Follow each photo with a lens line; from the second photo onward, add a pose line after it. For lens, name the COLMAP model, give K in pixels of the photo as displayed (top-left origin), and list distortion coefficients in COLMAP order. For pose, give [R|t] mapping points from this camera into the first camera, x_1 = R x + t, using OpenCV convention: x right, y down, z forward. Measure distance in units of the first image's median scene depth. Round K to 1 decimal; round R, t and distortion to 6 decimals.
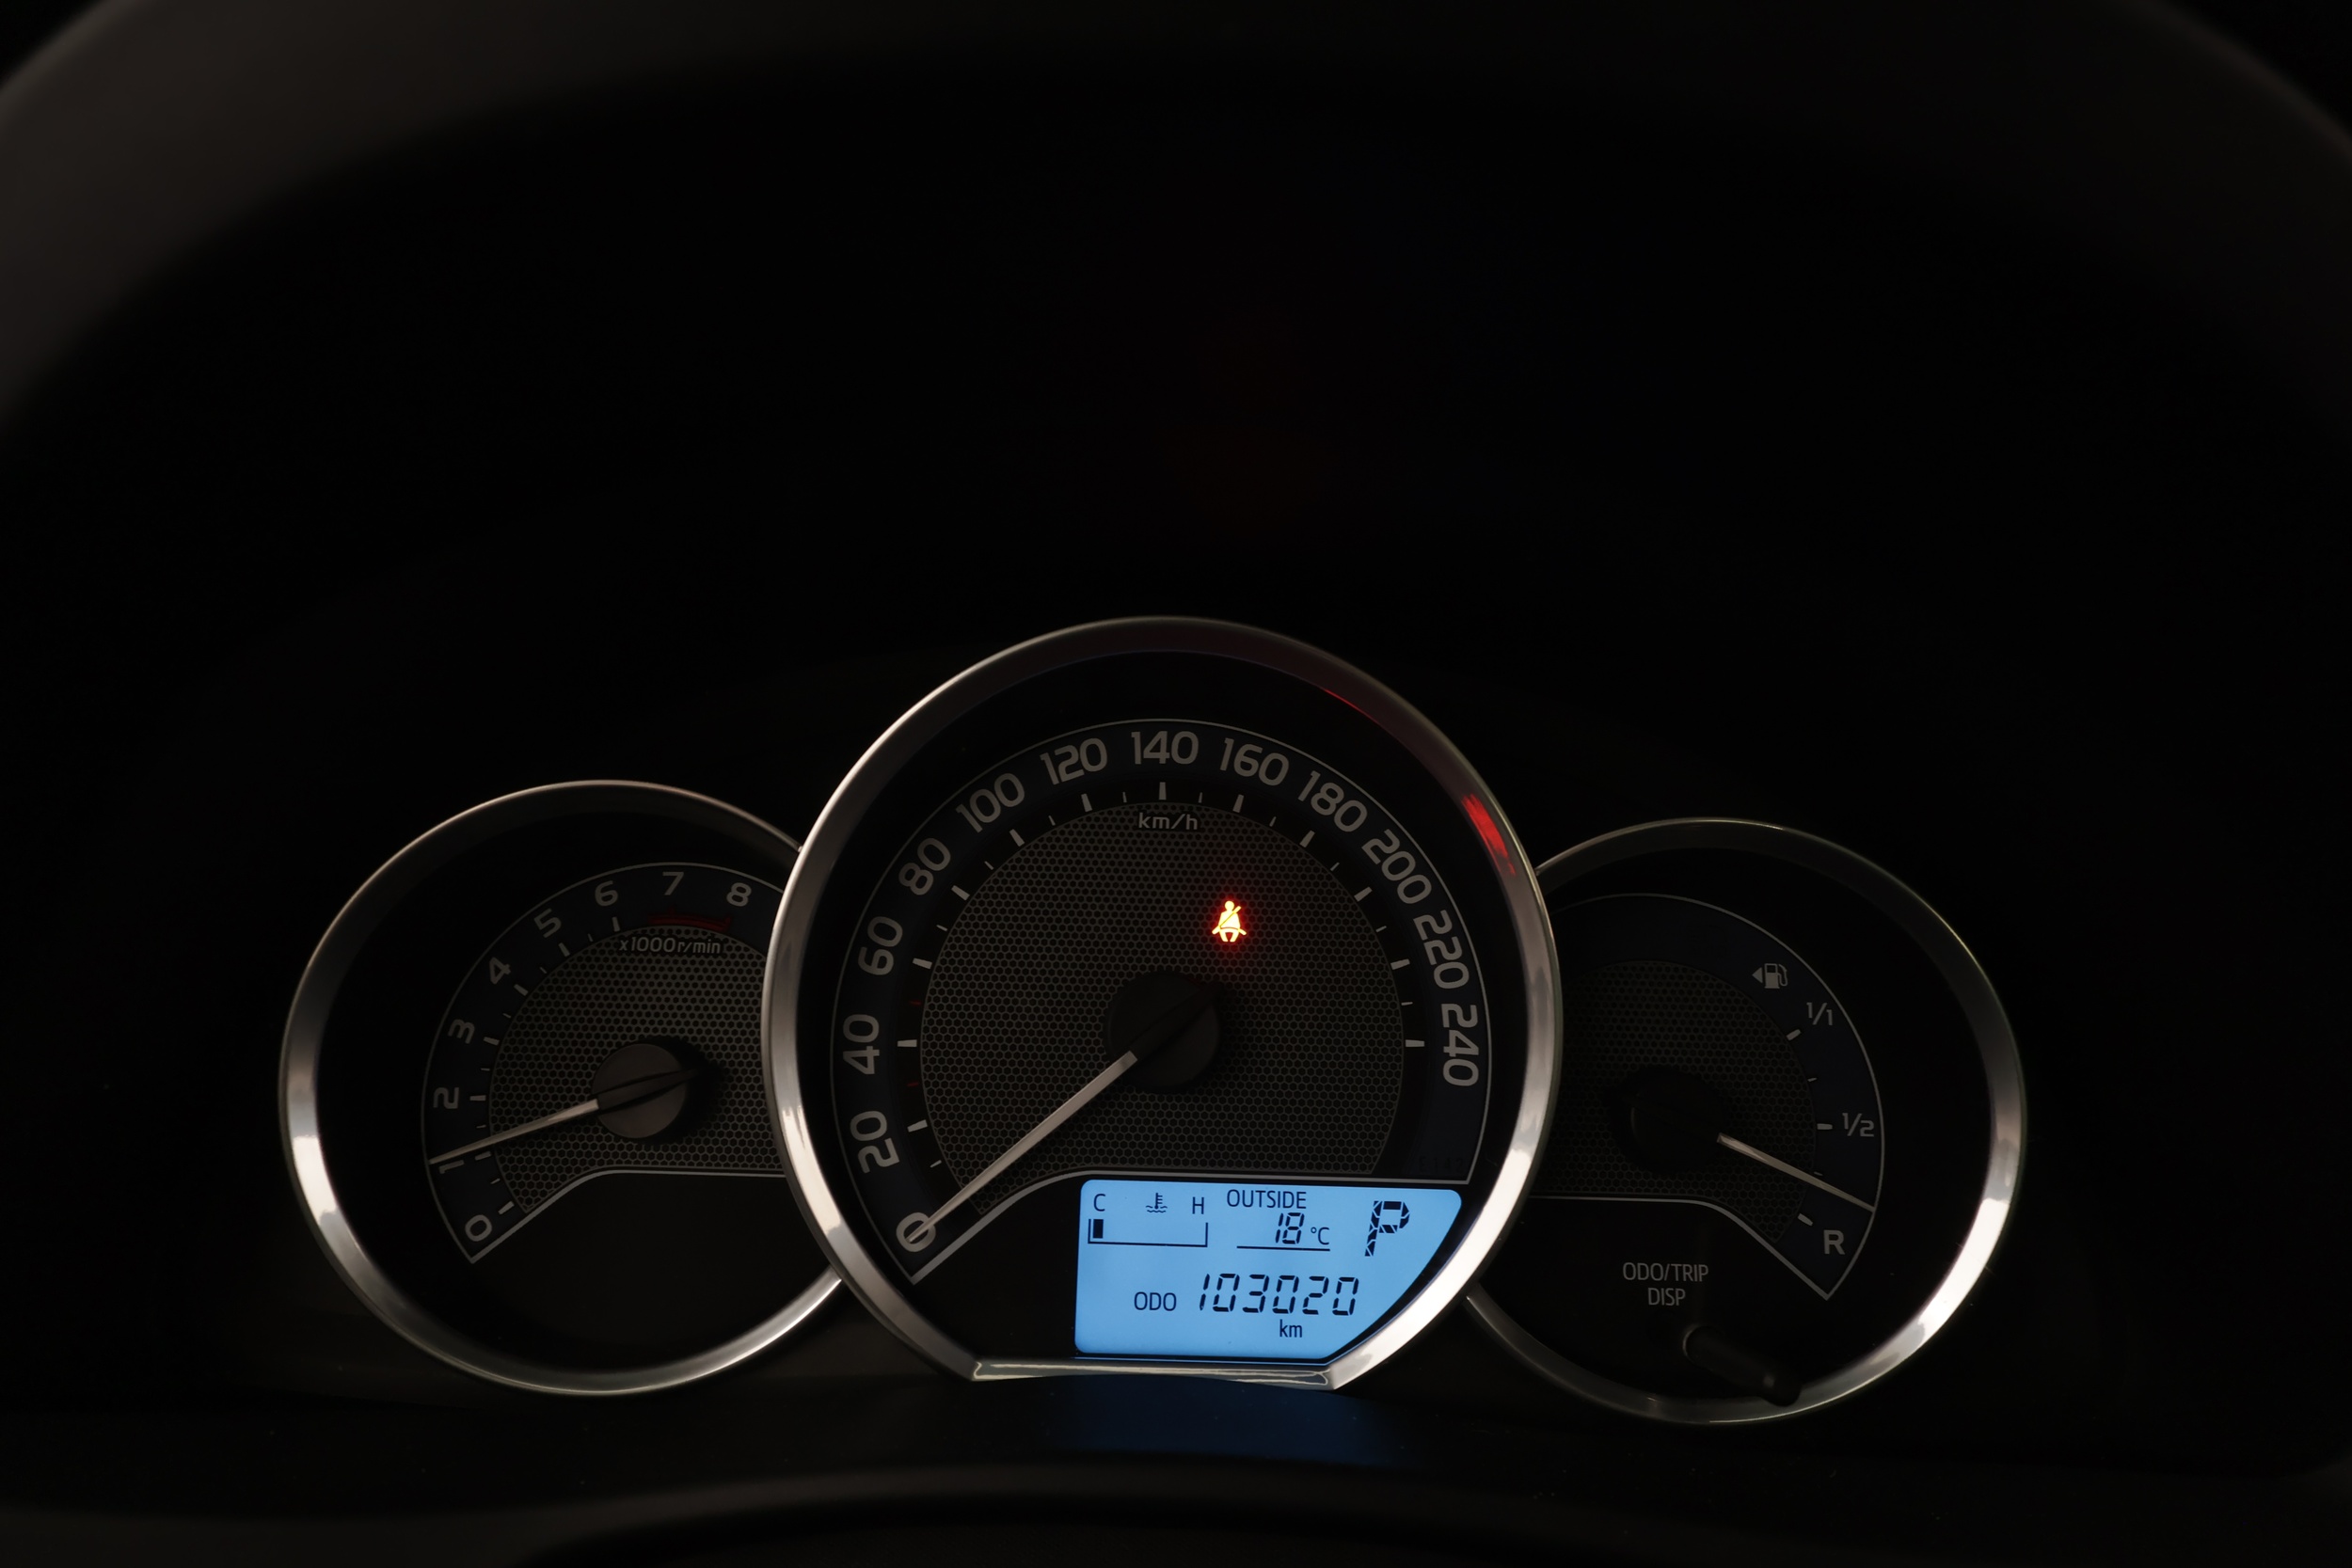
lens RADIAL K [[1412.7, 0, 1175.0], [0, 1412.7, 779.1], [0, 0, 1]] dist [0.021141, 0.001619]
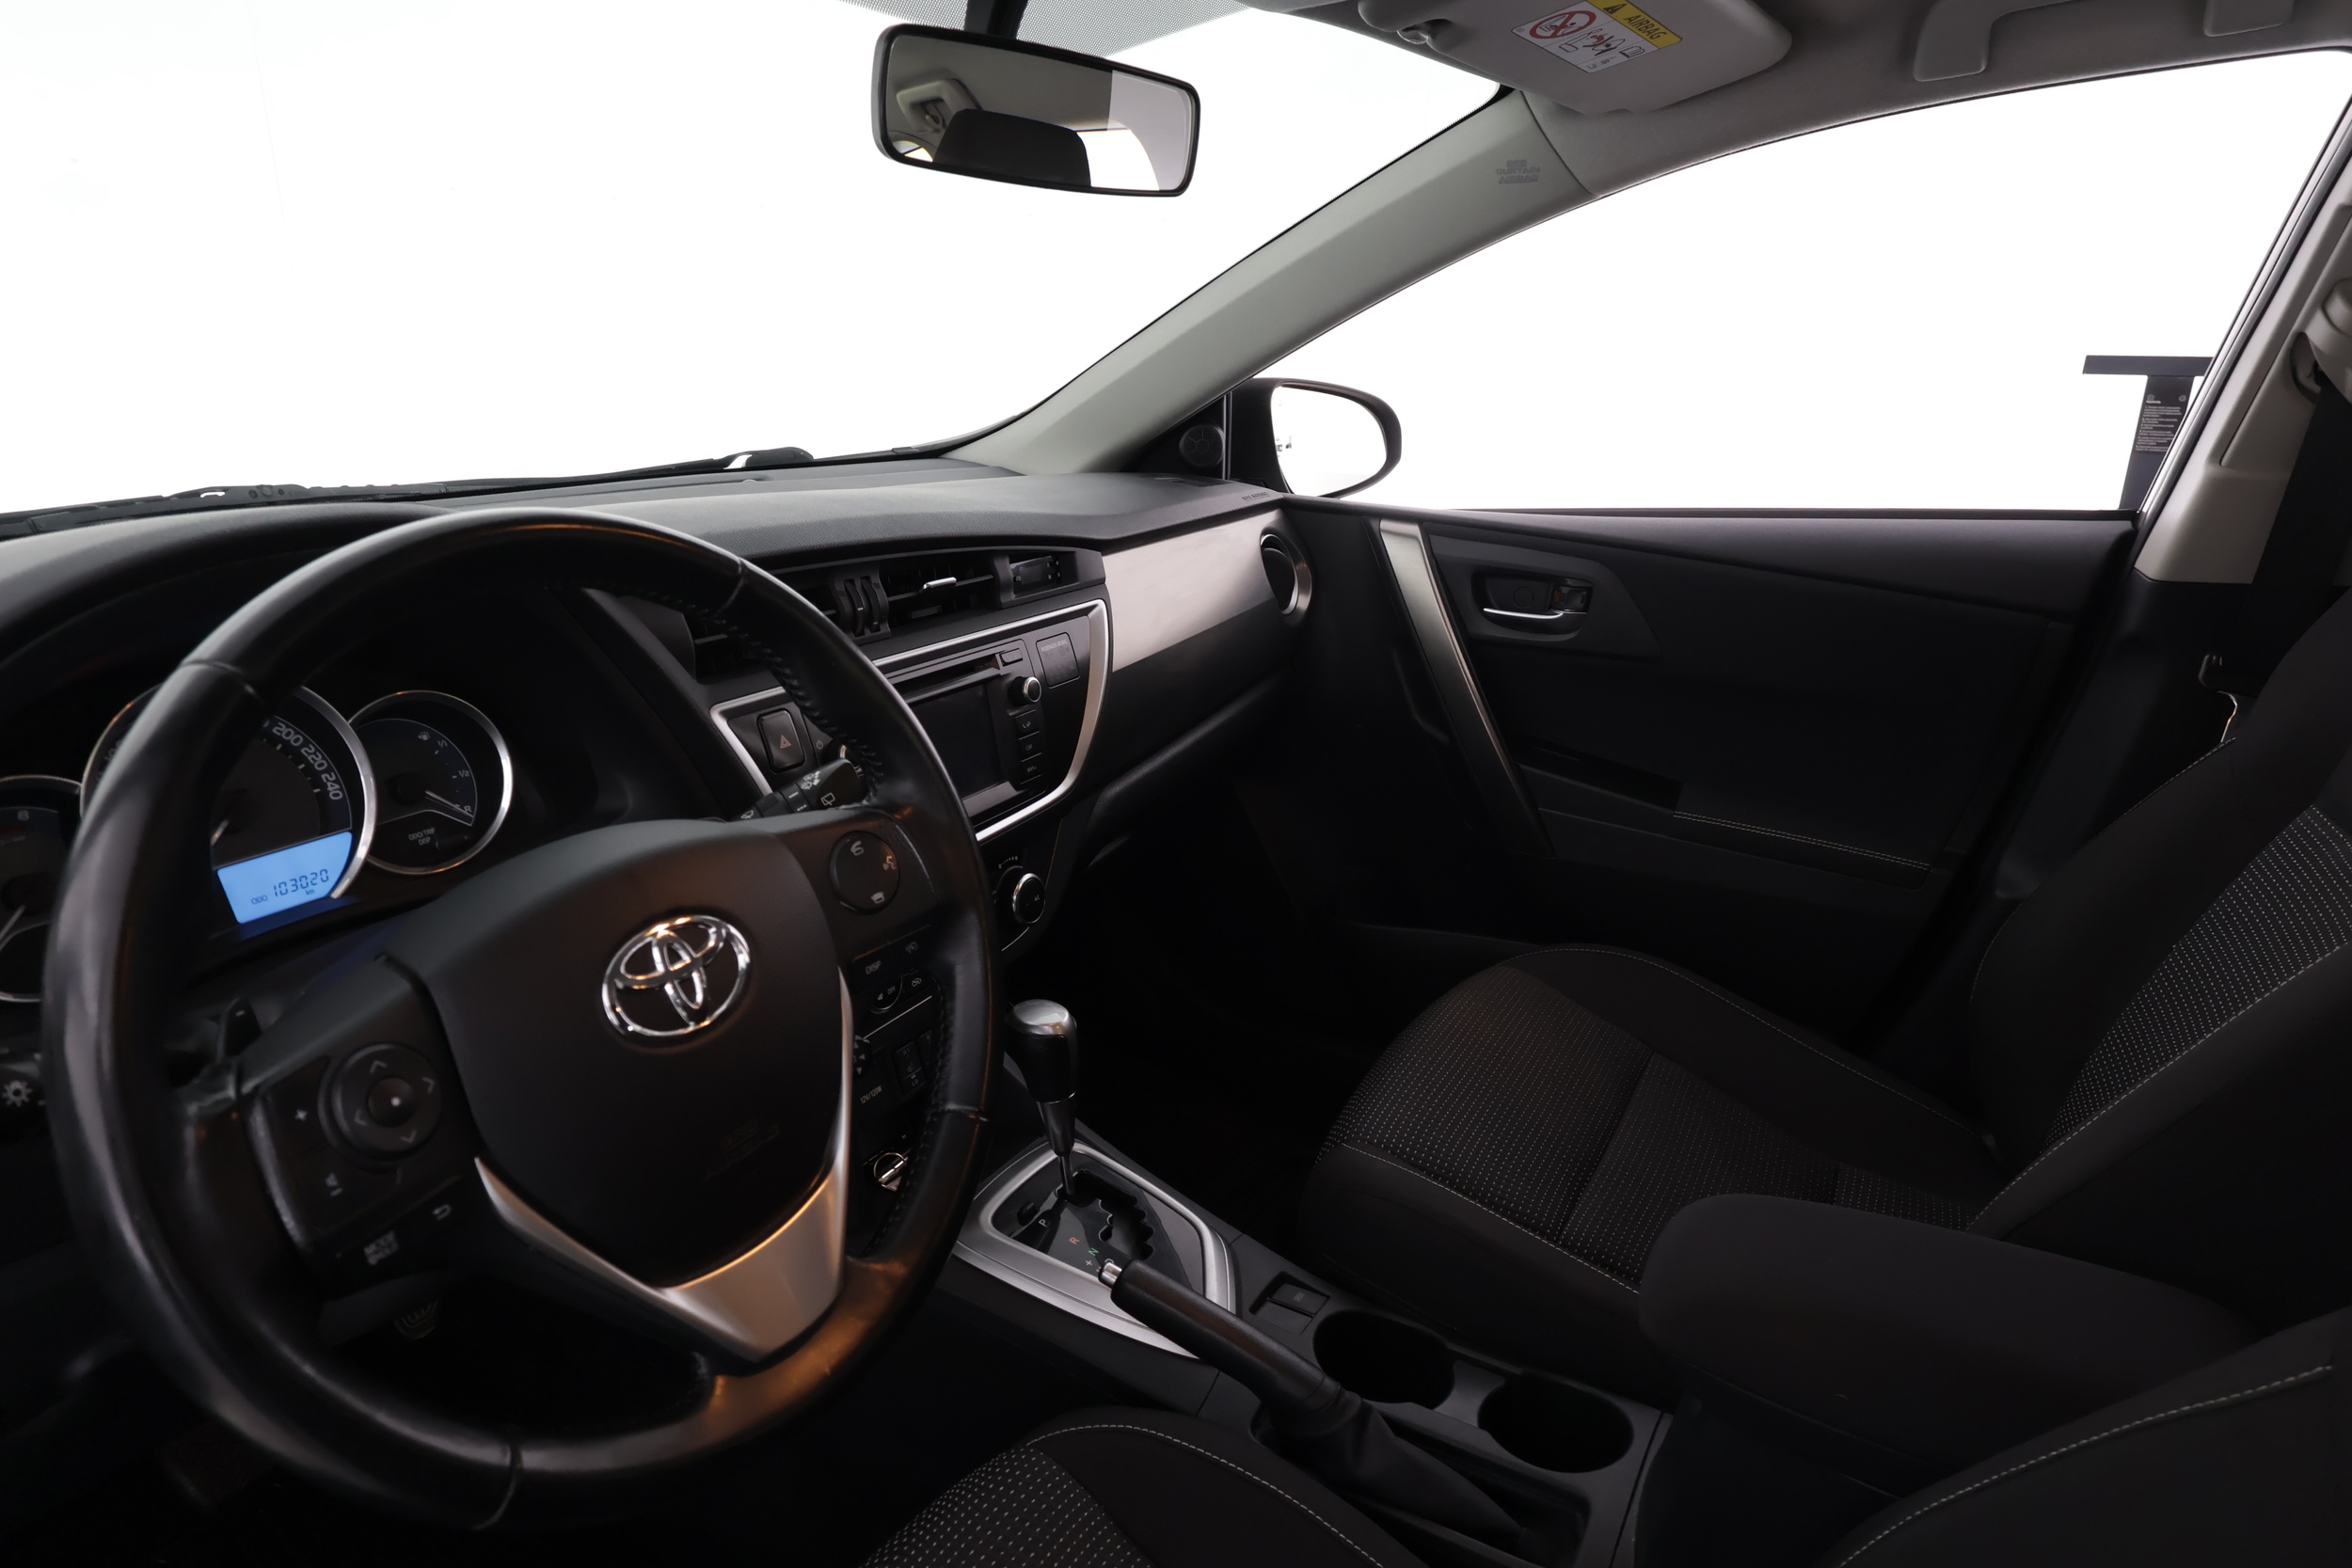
lens RADIAL K [[1412.7, 0, 1173.5], [0, 1412.7, 780.5], [0, 0, 1]] dist [0.021141, 0.001619]
pose [[0.501487, -0.288233, 0.815741, -1.362470], [0.167028, 0.957389, 0.235600, -0.234546], [-0.848889, 0.018101, 0.528261, -2.095834]]
